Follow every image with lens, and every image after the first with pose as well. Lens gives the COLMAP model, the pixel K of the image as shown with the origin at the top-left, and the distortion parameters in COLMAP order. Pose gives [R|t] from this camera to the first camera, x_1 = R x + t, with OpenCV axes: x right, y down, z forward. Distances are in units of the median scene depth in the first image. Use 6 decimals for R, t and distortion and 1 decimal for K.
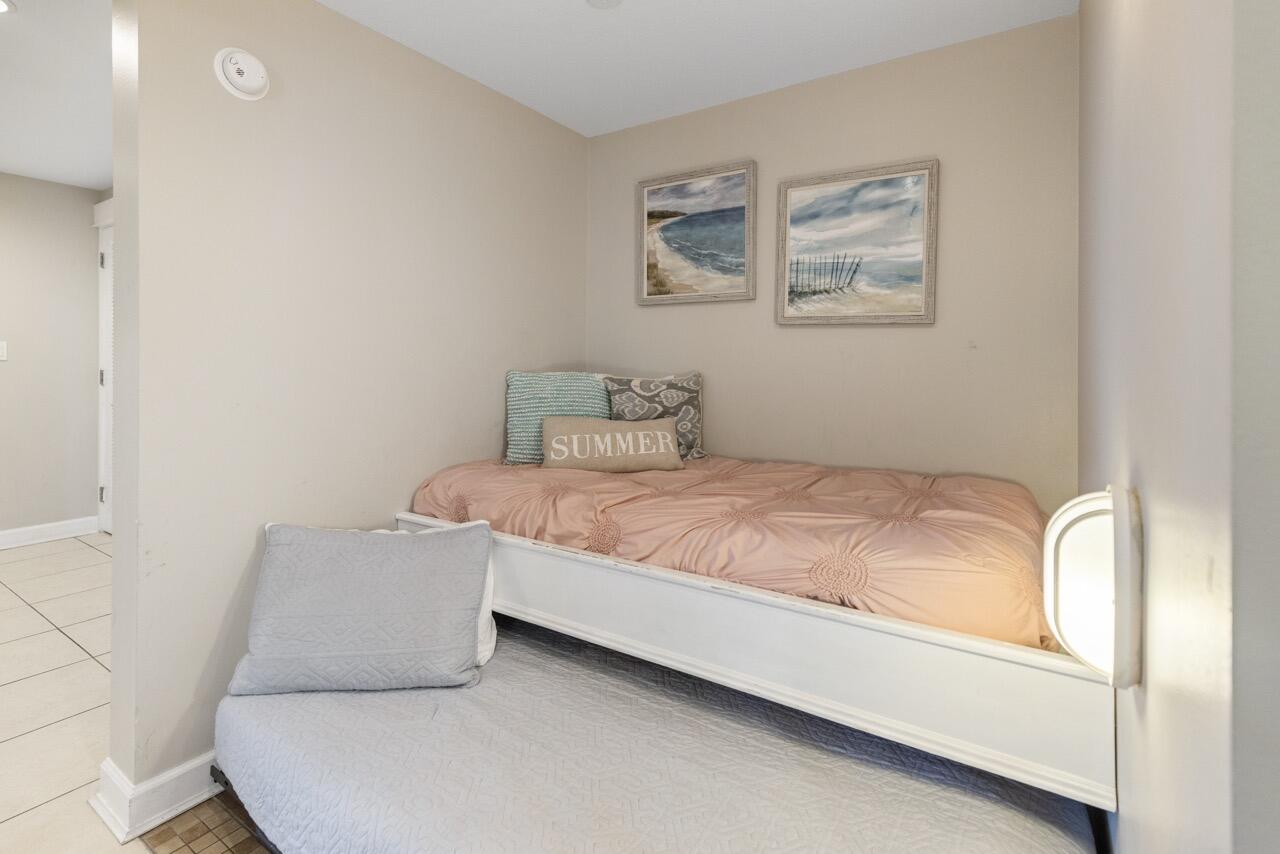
lens RADIAL K [[587.9, 0, 619.9], [0, 587.9, 359.9], [0, 0, 1]] dist [-0.002310, -0.000301]
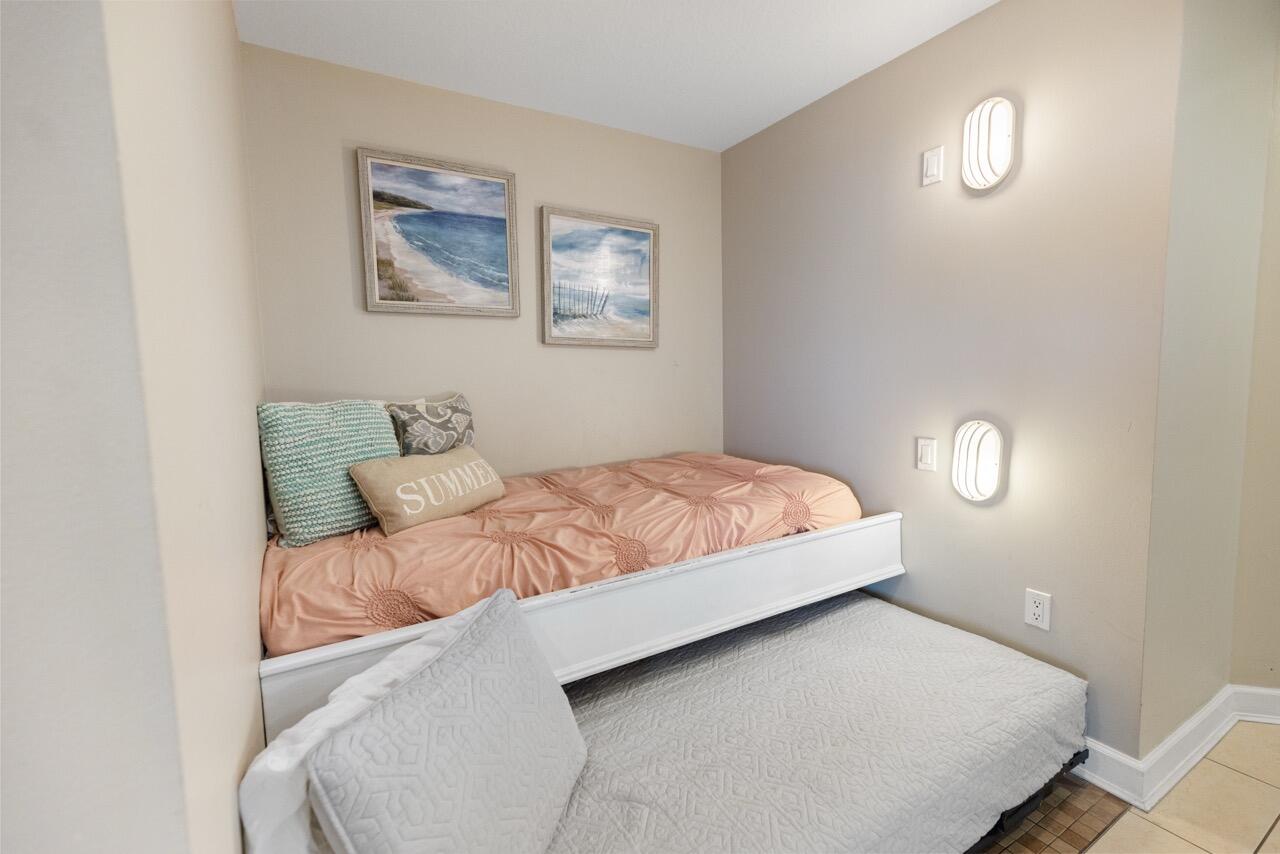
lens RADIAL K [[587.9, 0, 639.0], [0, 587.9, 428.3], [0, 0, 1]] dist [-0.002310, -0.000301]
pose [[0.412486, -0.094364, 0.906063, -0.632743], [0.020664, 0.995334, 0.094254, -0.004878], [-0.910730, -0.020155, 0.412511, 0.408308]]
